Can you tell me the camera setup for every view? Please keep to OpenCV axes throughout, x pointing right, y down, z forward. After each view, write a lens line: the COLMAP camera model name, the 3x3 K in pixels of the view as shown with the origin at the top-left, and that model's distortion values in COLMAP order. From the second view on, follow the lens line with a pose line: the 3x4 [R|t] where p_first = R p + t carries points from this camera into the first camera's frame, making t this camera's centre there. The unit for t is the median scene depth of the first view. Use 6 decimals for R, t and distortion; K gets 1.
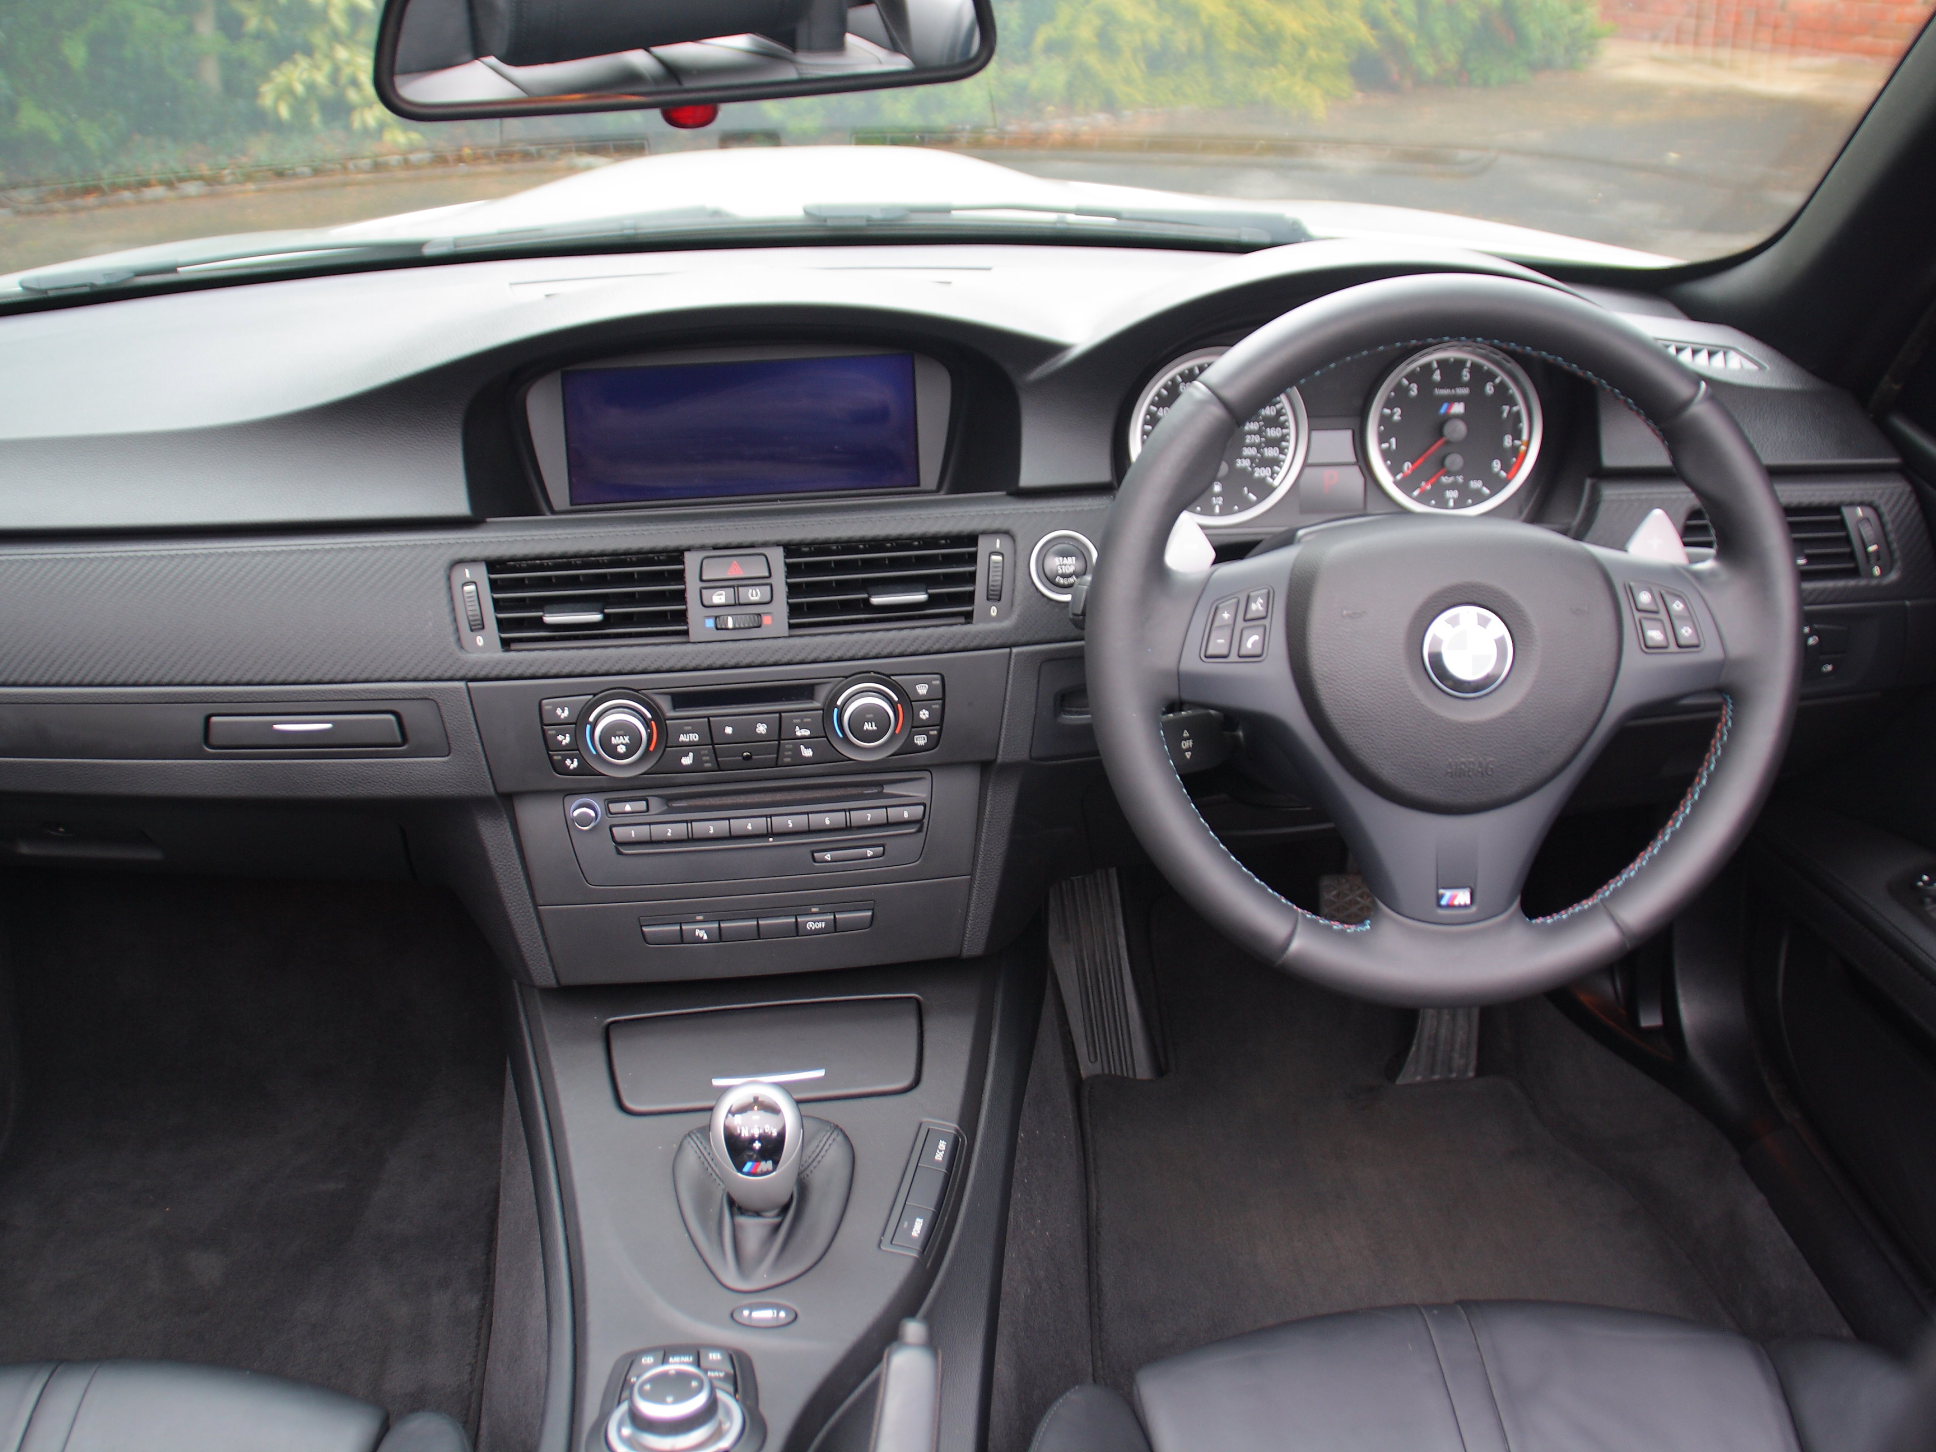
lens RADIAL K [[2053.5, 0, 948.7], [0, 2053.5, 712.2], [0, 0, 1]] dist [-0.092282, 0.000000]
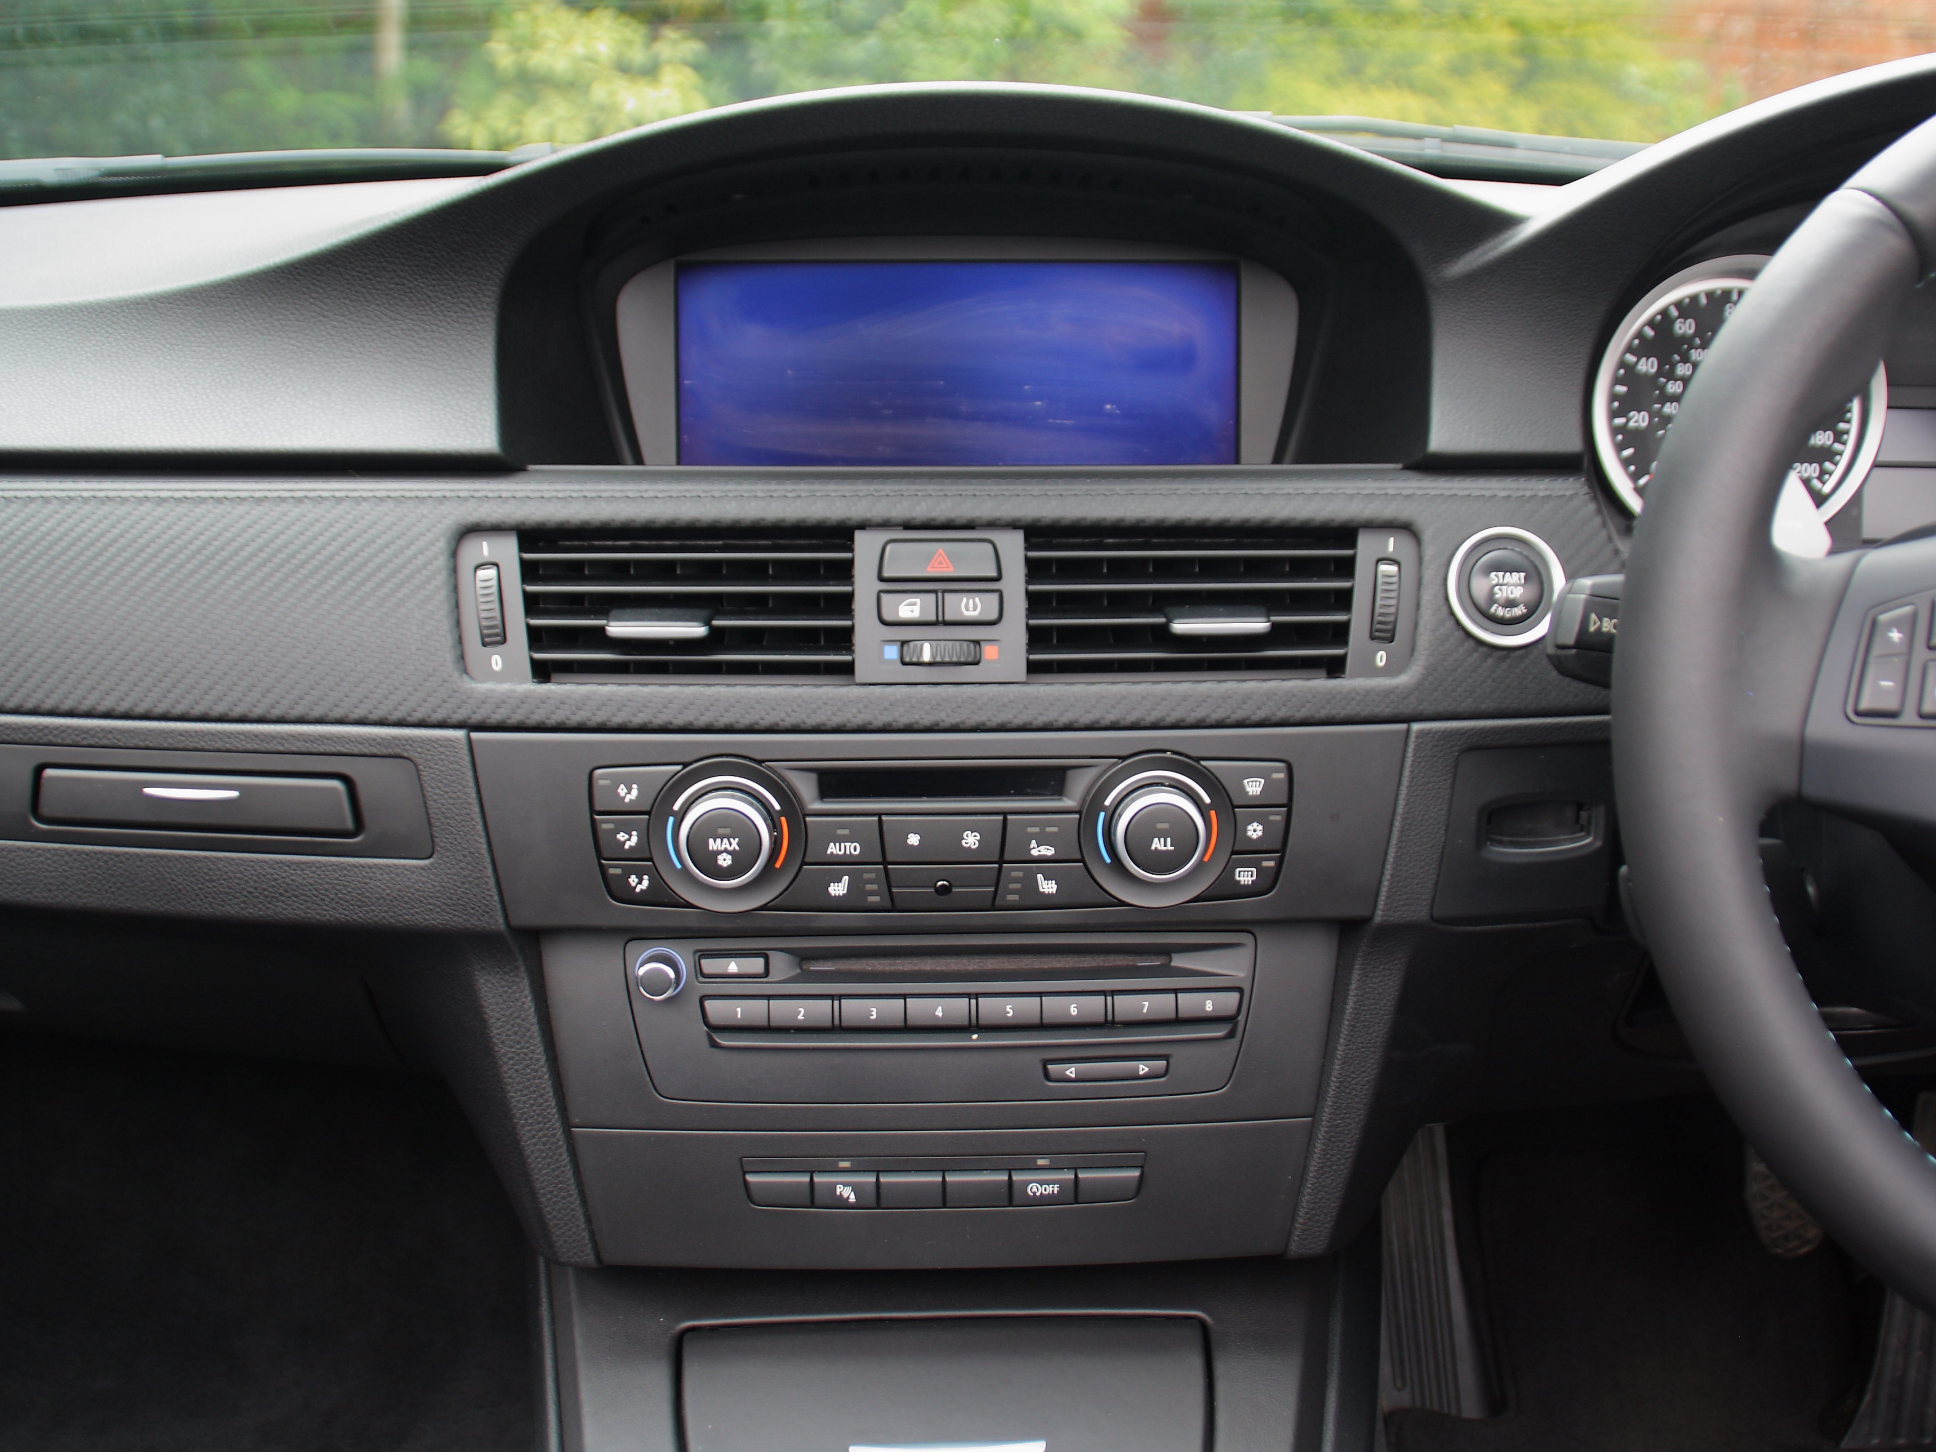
lens RADIAL K [[2053.5, 0, 960.3], [0, 2053.5, 711.1], [0, 0, 1]] dist [-0.092282, 0.000000]
pose [[0.995855, 0.044881, -0.079116, -0.048548], [-0.052955, 0.993260, -0.103105, 0.030428], [0.073955, 0.106867, 0.991519, 0.411982]]
